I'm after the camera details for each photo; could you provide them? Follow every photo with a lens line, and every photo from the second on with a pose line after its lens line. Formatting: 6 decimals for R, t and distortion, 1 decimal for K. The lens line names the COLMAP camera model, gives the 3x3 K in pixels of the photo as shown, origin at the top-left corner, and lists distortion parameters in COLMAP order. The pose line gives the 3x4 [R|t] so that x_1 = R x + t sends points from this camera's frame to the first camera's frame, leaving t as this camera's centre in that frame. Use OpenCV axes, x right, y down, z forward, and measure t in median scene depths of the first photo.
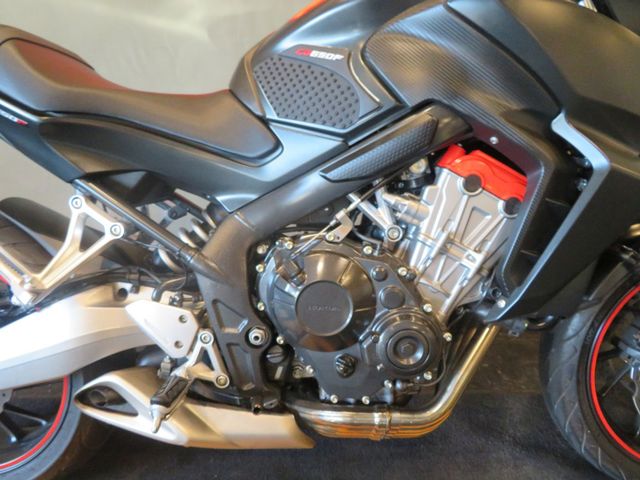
lens RADIAL K [[458.7, 0, 316.1], [0, 458.7, 240.5], [0, 0, 1]] dist [-0.004555, -0.002370]
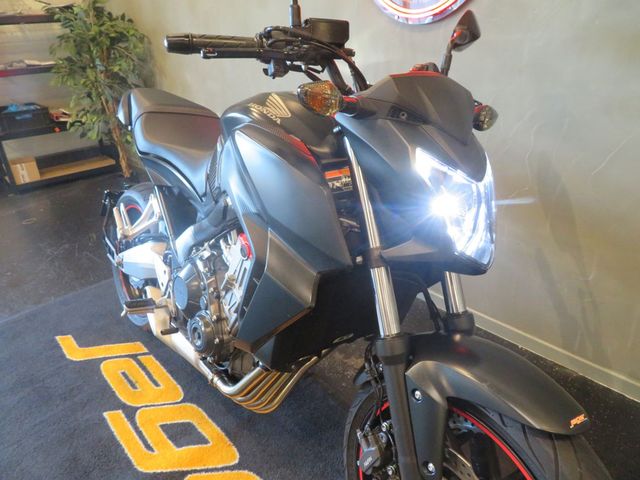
lens RADIAL K [[458.7, 0, 316.1], [0, 458.7, 240.5], [0, 0, 1]] dist [-0.004555, -0.002370]
pose [[0.657981, 0.300347, -0.690546, 1.329419], [-0.248881, 0.952220, 0.177016, -0.423186], [0.710718, 0.055391, 0.701293, 0.129988]]
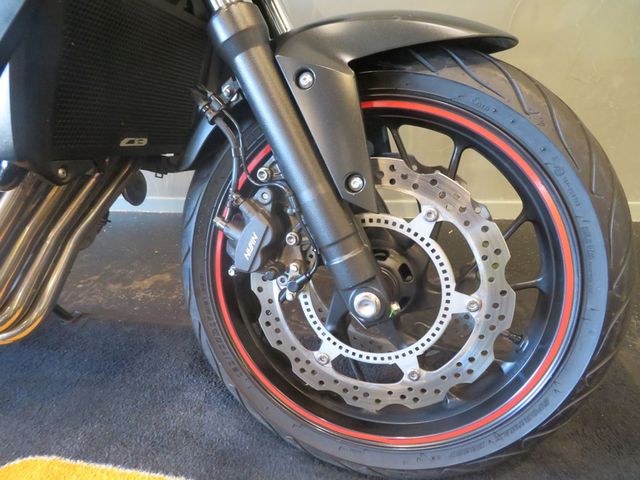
lens RADIAL K [[458.7, 0, 316.1], [0, 458.7, 240.5], [0, 0, 1]] dist [-0.004555, -0.002370]
pose [[0.978533, 0.046200, -0.200844, 1.030359], [-0.035674, 0.997809, 0.055720, 0.208369], [0.202978, -0.047359, 0.978037, 0.392783]]
